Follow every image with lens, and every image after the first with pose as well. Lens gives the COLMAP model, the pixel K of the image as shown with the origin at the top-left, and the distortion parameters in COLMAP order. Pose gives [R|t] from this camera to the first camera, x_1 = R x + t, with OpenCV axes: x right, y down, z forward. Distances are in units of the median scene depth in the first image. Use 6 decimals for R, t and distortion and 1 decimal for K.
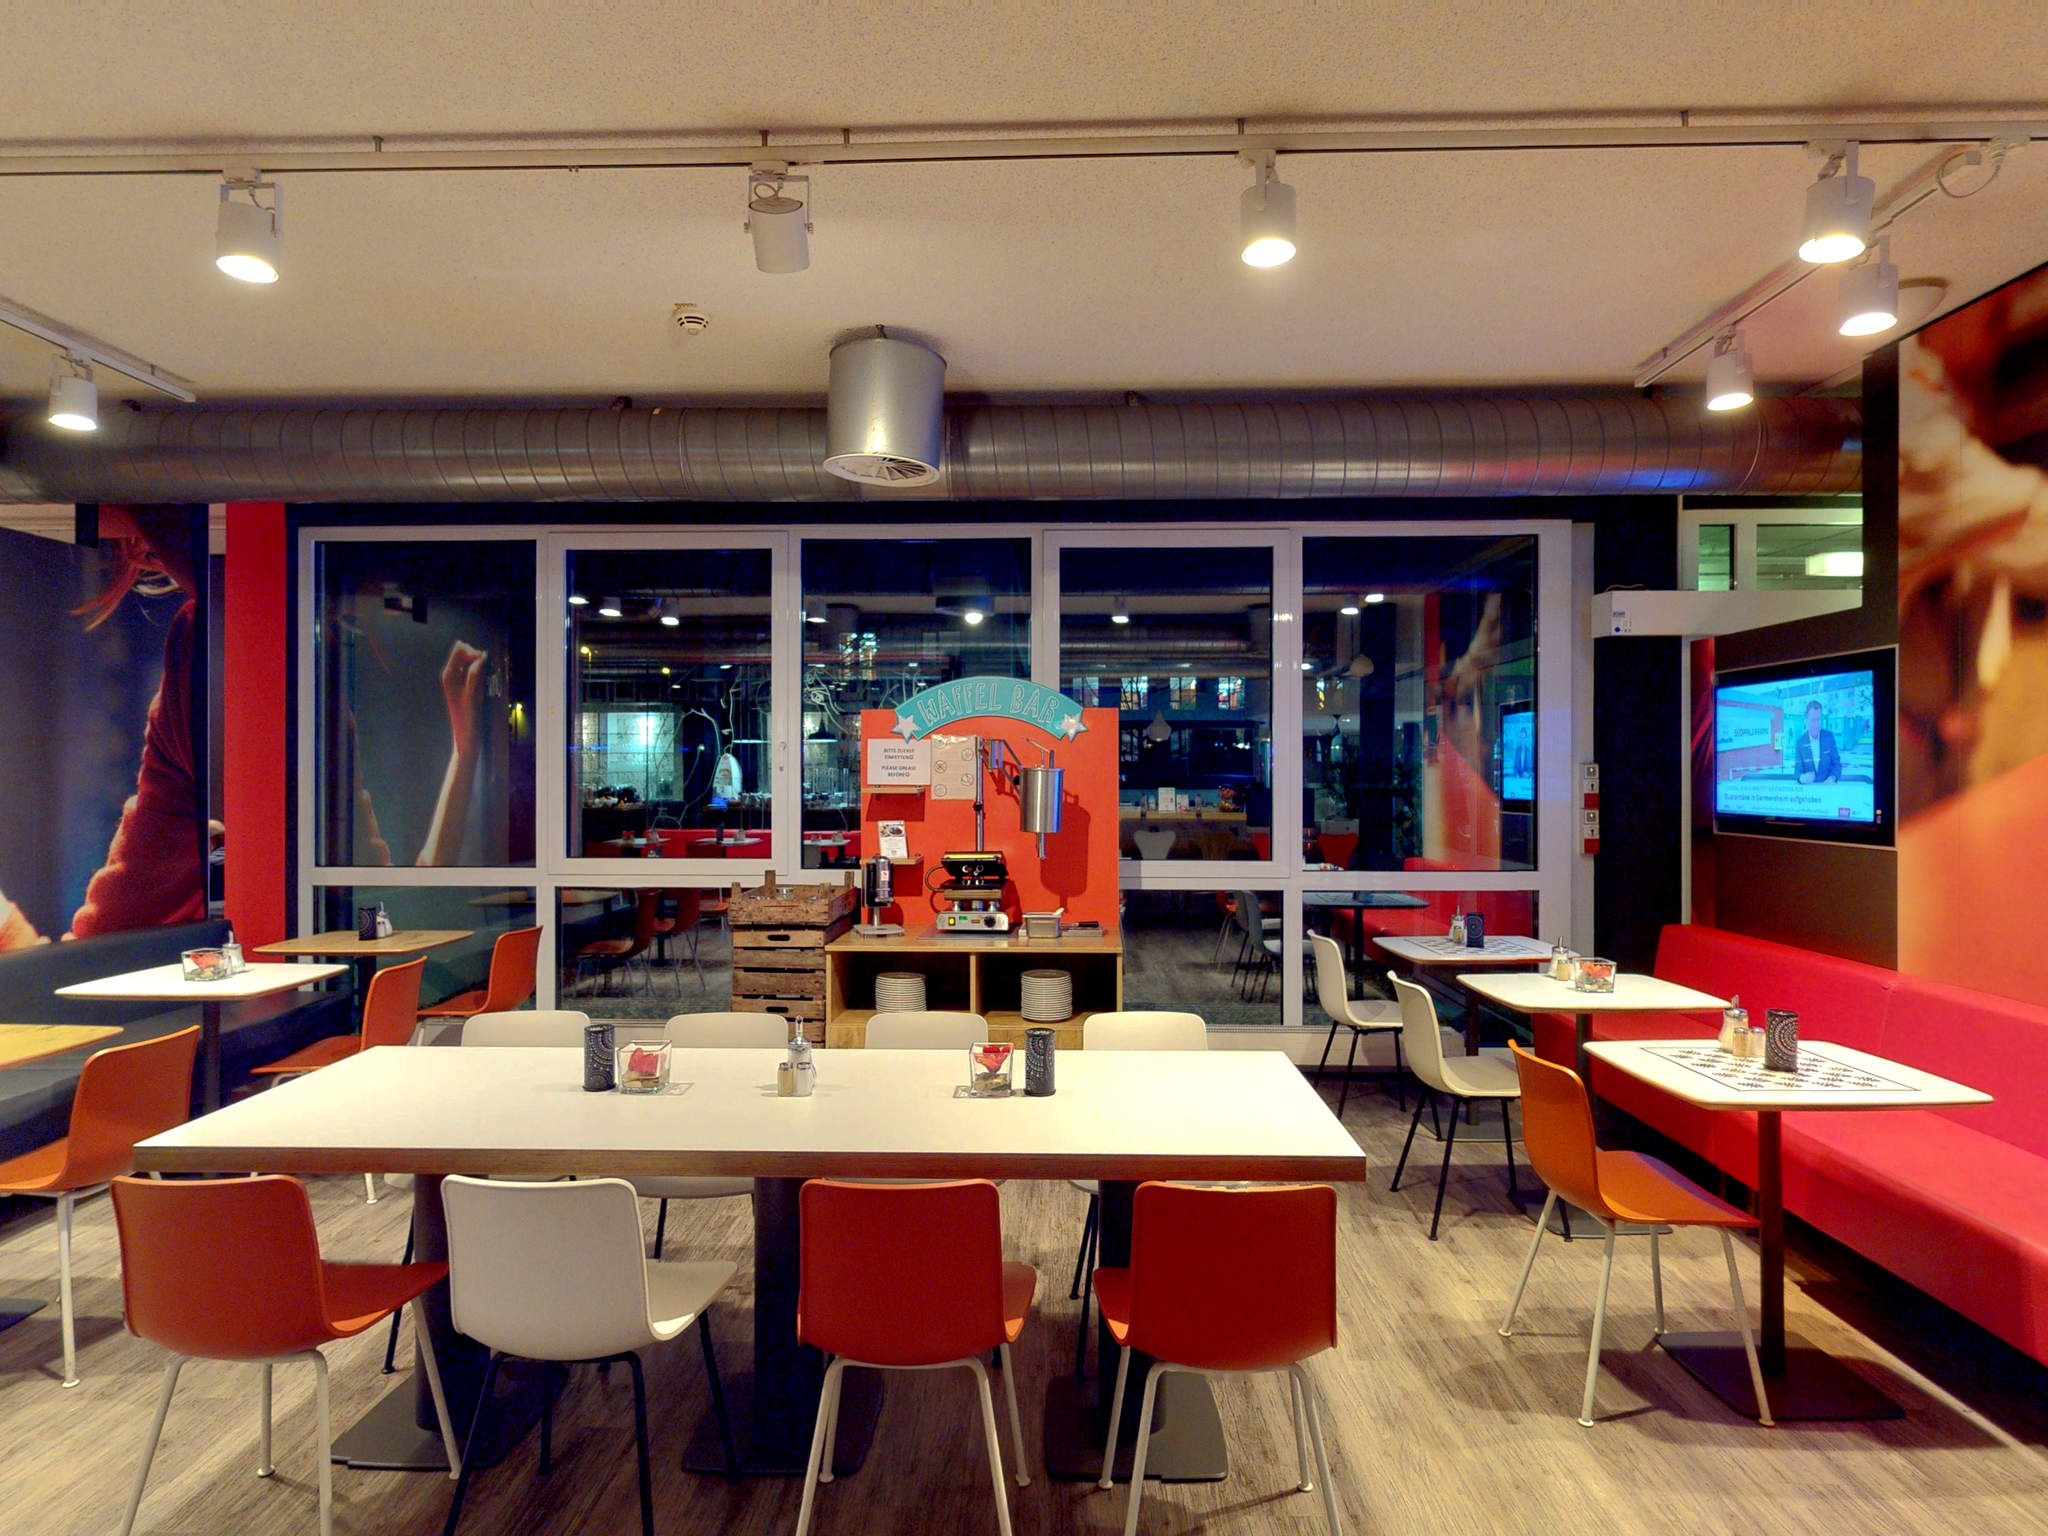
lens RADIAL K [[1209.4, 0, 1020.9], [0, 1209.4, 774.9], [0, 0, 1]] dist [0.049195, 0.000507]
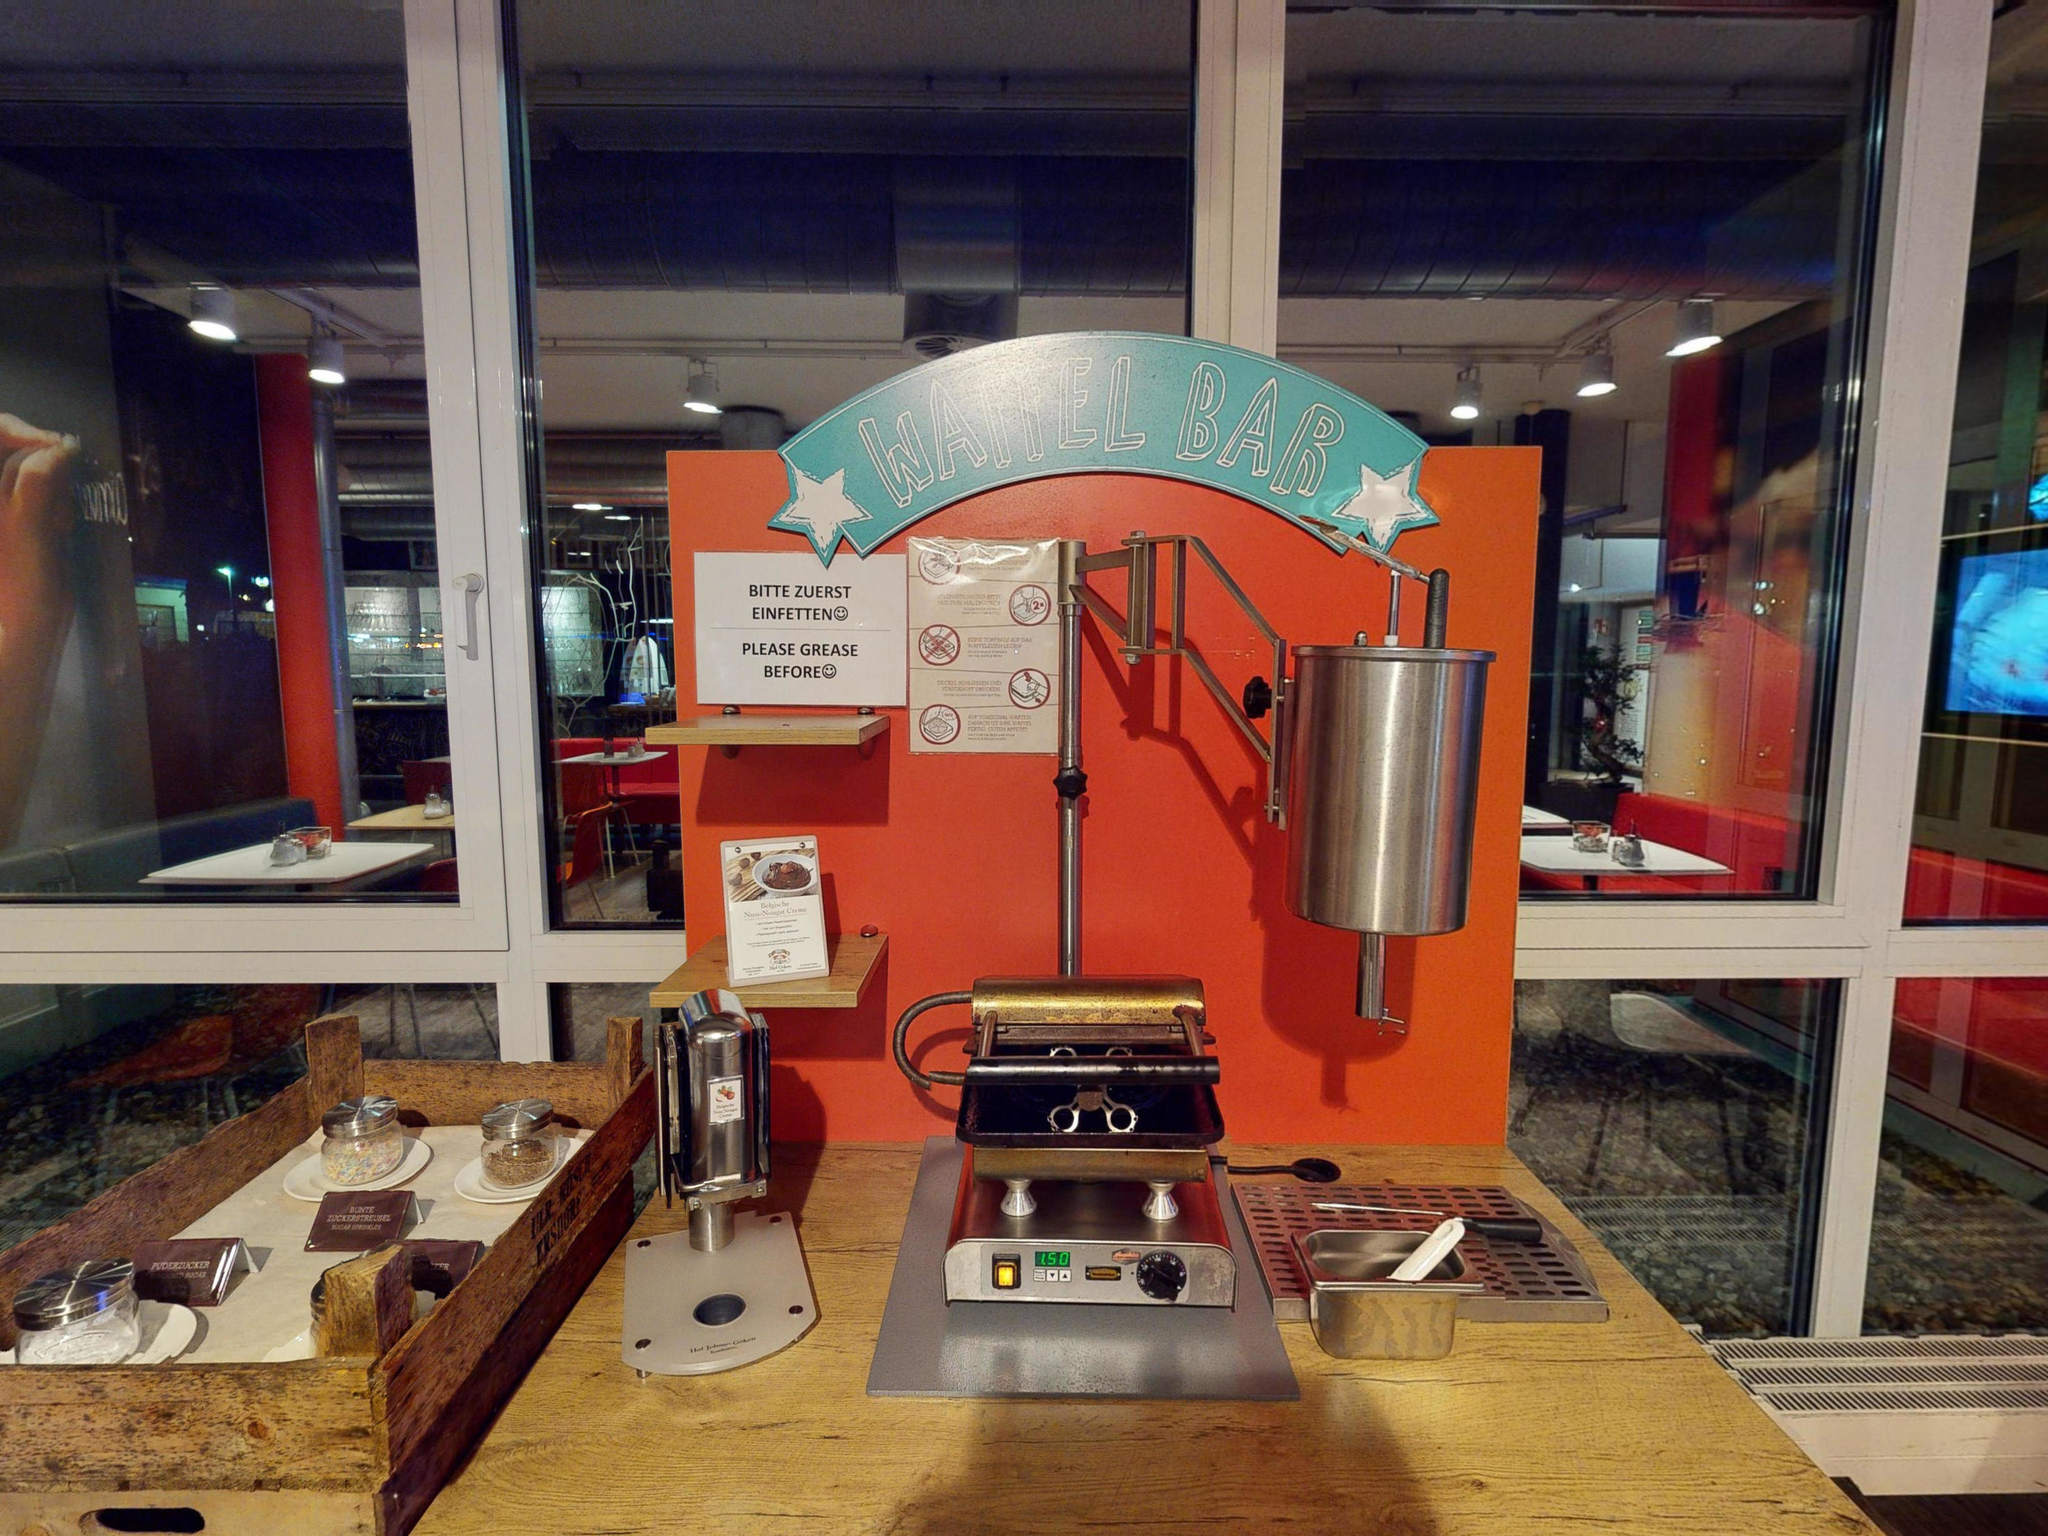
lens RADIAL K [[1002.0, 0, 1023.2], [0, 1002.0, 771.0], [0, 0, 1]] dist [0.000447, -0.000047]
pose [[0.998921, -0.005002, 0.046165, -0.061214], [-0.000015, 0.994146, 0.108045, -0.002923], [-0.046436, -0.107929, 0.993074, 0.799125]]
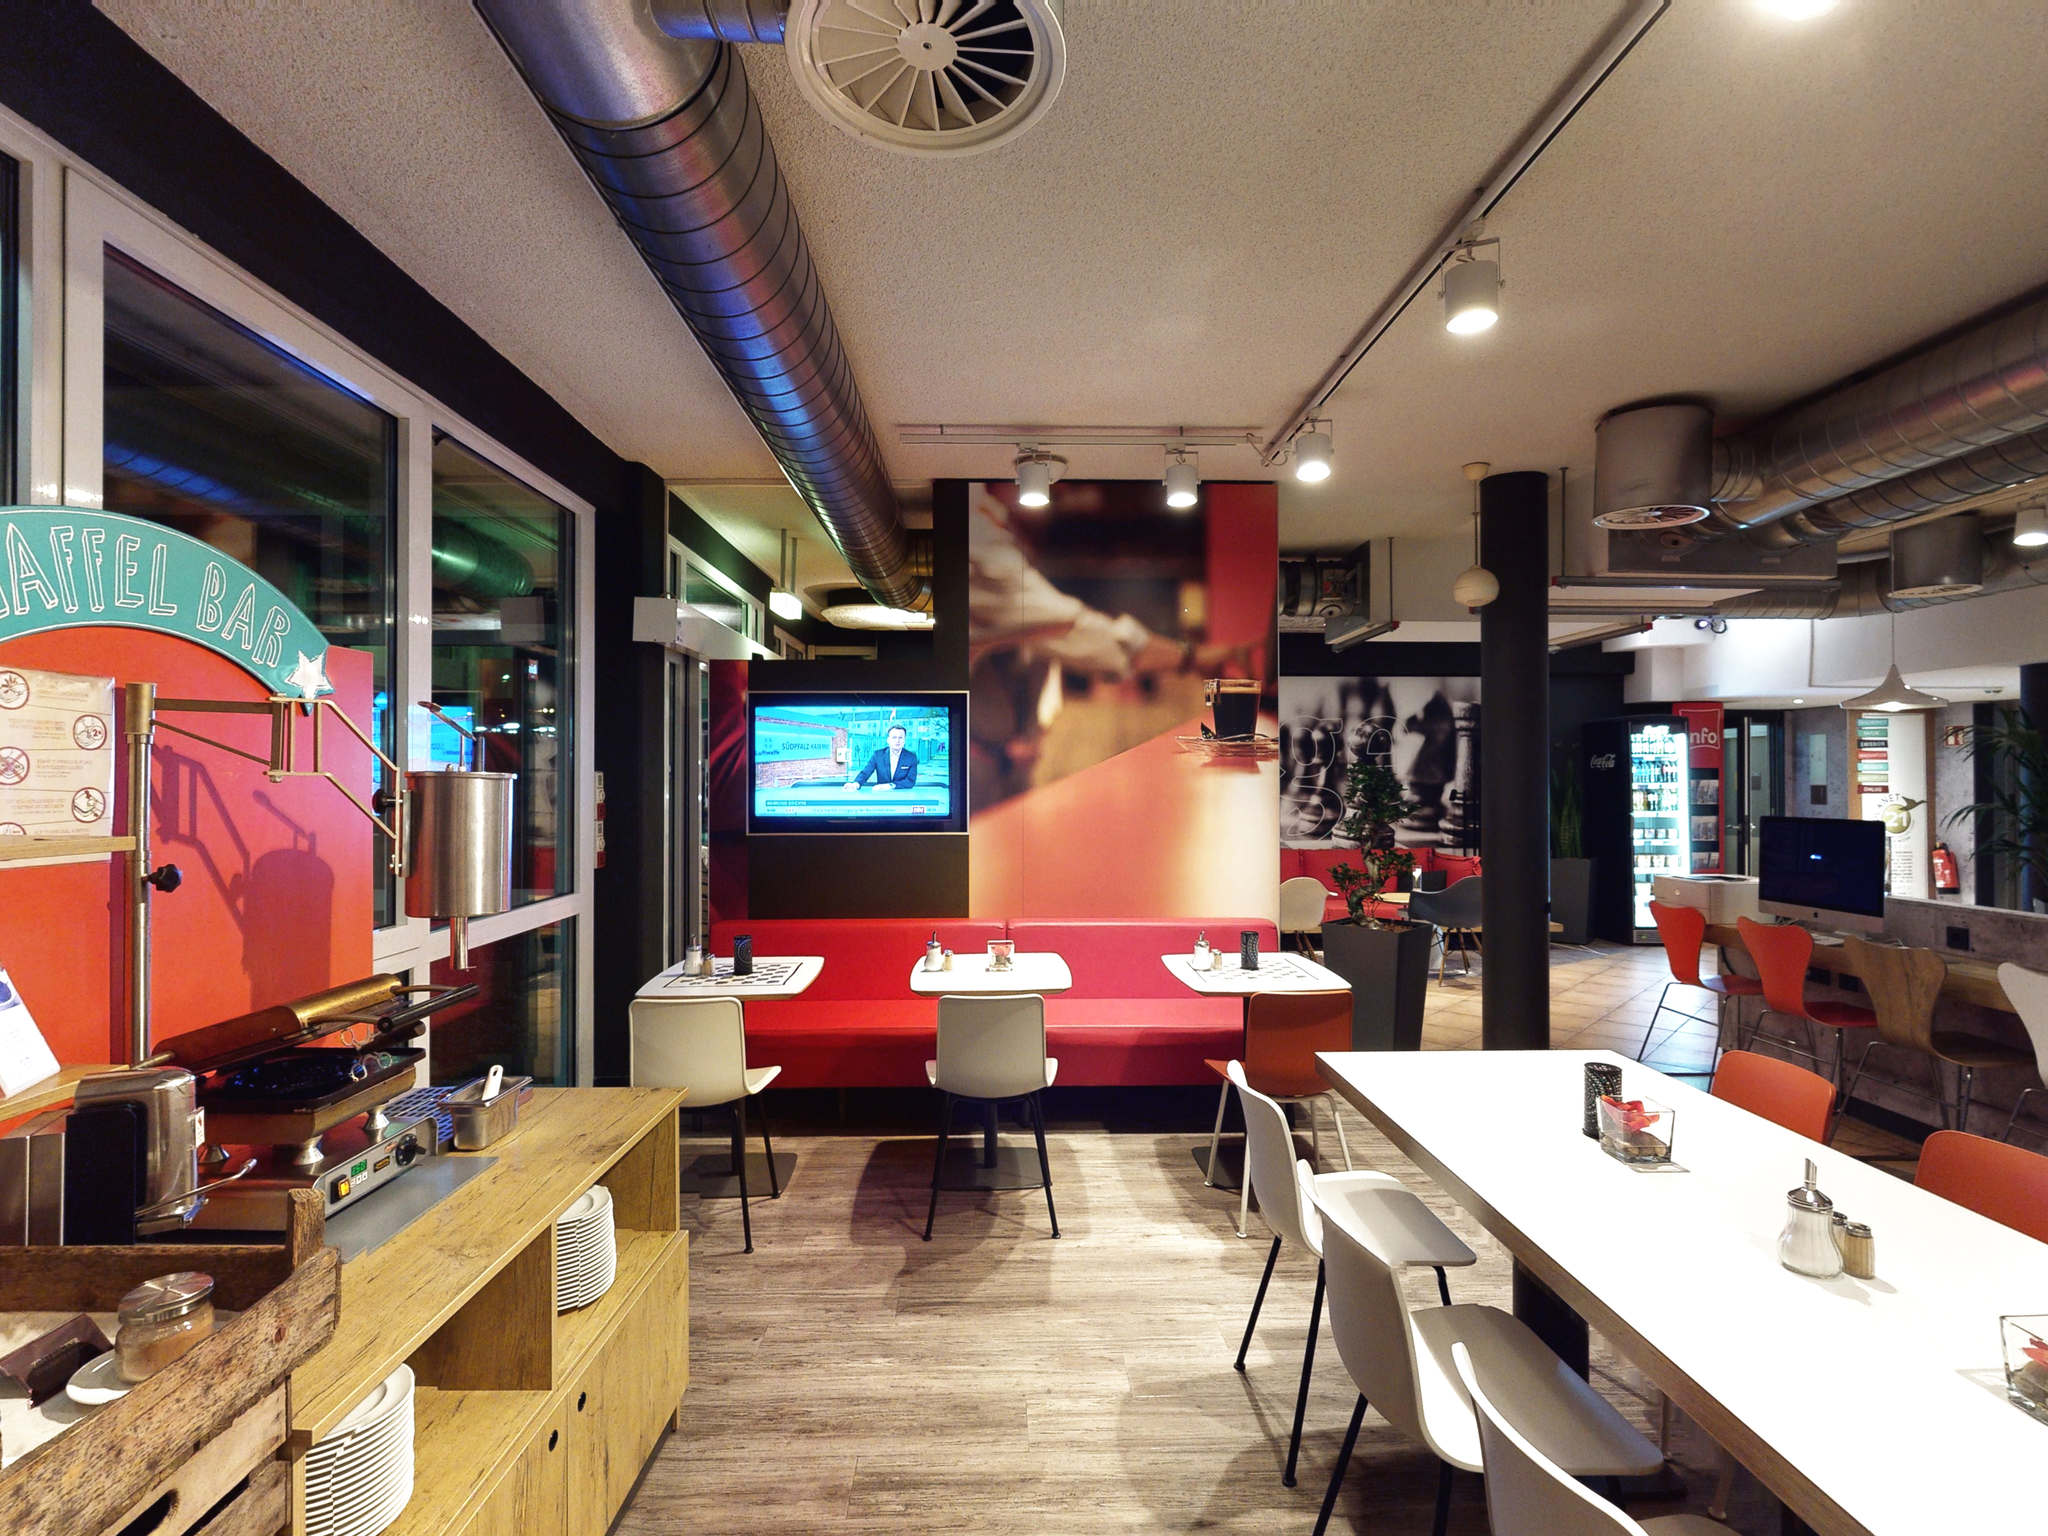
lens RADIAL K [[1002.0, 0, 1023.2], [0, 1002.0, 771.0], [0, 0, 1]] dist [0.000447, -0.000047]
pose [[-0.054795, 0.008136, 0.998464, -0.365446], [0.004162, 0.999960, -0.007919, -0.002538], [-0.998489, 0.003721, -0.054827, 0.800567]]
